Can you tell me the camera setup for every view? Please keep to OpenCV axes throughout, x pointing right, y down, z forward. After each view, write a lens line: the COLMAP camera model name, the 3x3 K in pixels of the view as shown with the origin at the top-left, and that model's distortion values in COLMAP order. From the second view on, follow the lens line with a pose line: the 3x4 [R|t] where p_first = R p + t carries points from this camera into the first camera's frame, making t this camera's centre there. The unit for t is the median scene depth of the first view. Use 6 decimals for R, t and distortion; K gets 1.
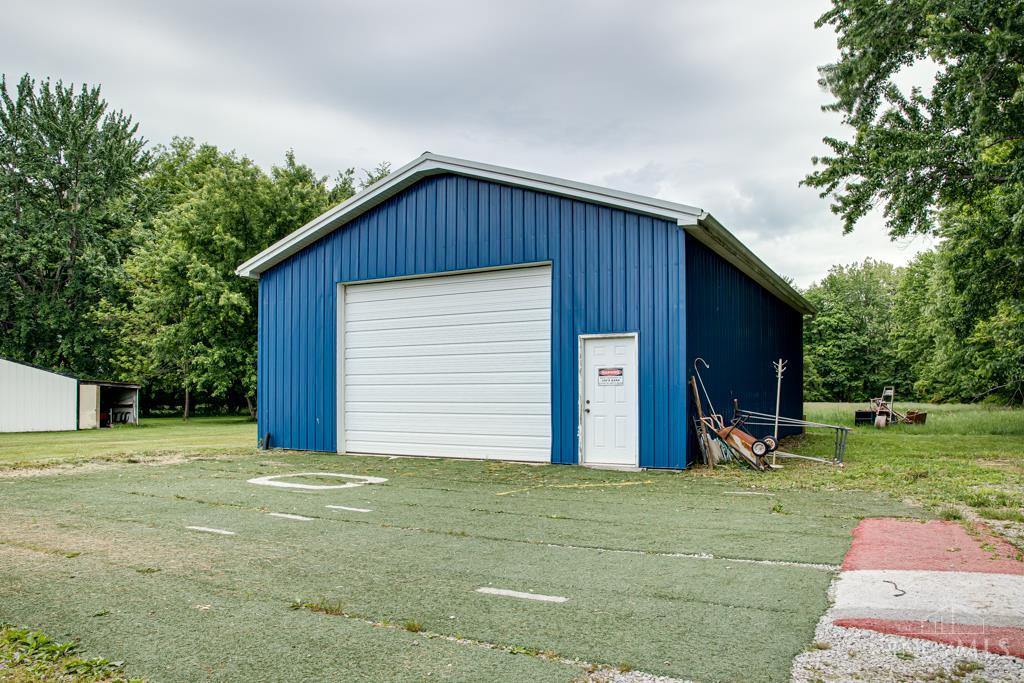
lens RADIAL K [[739.1, 0, 512.0], [0, 739.1, 341.5], [0, 0, 1]] dist [-0.046935, -0.002813]
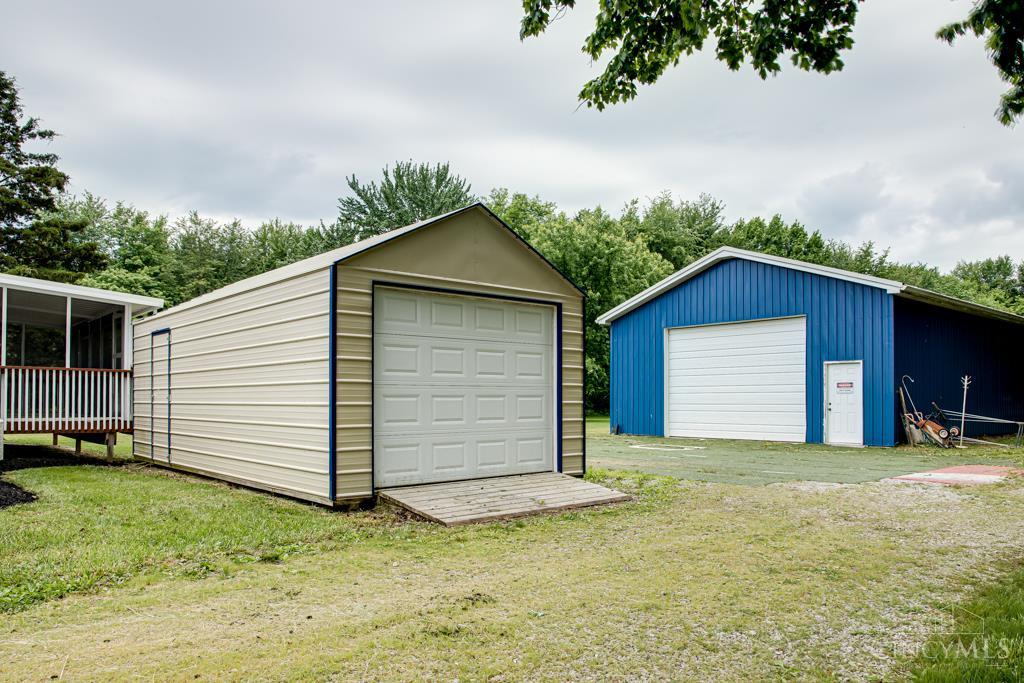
lens RADIAL K [[715.5, 0, 576.1], [0, 715.5, 409.2], [0, 0, 1]] dist [-0.036784, 0.000925]
pose [[0.961174, 0.001164, -0.275940, 0.001914], [0.022902, 0.996205, 0.083976, -0.045328], [0.274991, -0.087035, 0.957499, -0.586398]]
